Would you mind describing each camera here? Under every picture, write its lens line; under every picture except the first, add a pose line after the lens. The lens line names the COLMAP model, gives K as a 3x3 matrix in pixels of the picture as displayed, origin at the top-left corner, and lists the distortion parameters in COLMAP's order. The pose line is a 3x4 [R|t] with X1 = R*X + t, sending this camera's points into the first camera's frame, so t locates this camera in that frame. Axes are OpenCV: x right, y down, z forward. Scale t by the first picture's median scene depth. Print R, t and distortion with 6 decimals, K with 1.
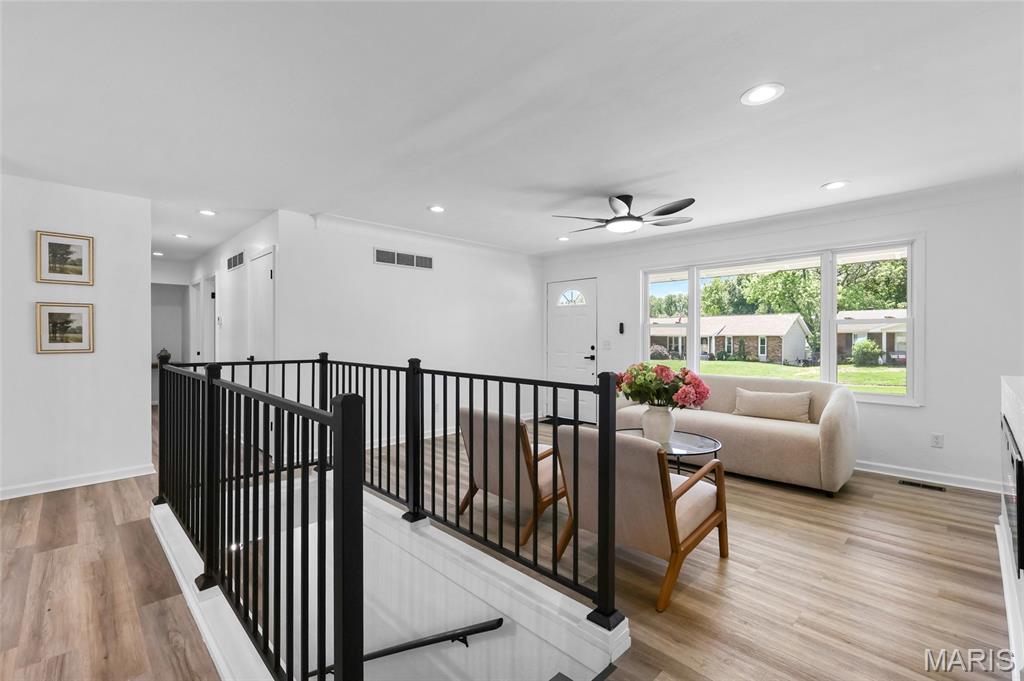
lens RADIAL K [[449.2, 0, 512.0], [0, 449.2, 340.5], [0, 0, 1]] dist [0.001335, 0.000171]
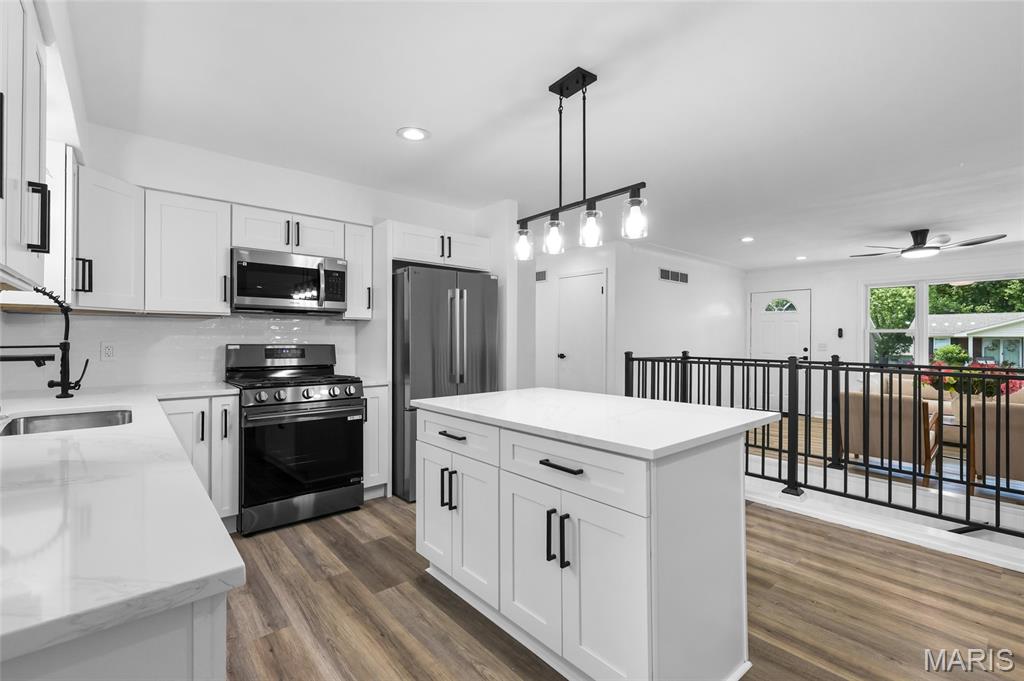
lens RADIAL K [[450.7, 0, 507.2], [0, 450.7, 335.1], [0, 0, 1]] dist [-0.002799, -0.000496]
pose [[0.997010, 0.004514, -0.077145, -0.730189], [-0.005891, 0.999827, -0.017638, 0.005586], [0.077052, 0.018039, 0.996864, -0.314411]]
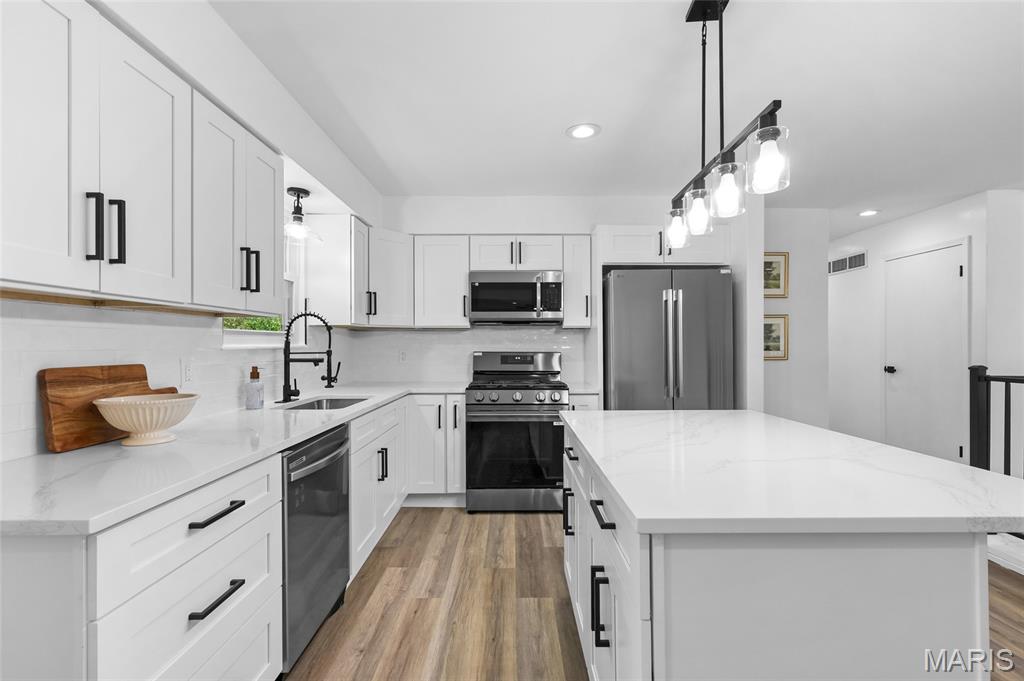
lens RADIAL K [[444.3, 0, 512.2], [0, 444.3, 342.9], [0, 0, 1]] dist [-0.000361, 0.000449]
pose [[0.708663, -0.003557, -0.705538, -0.562880], [-0.006982, 0.999903, -0.012054, 0.003178], [0.705512, 0.013469, 0.708569, -0.185017]]
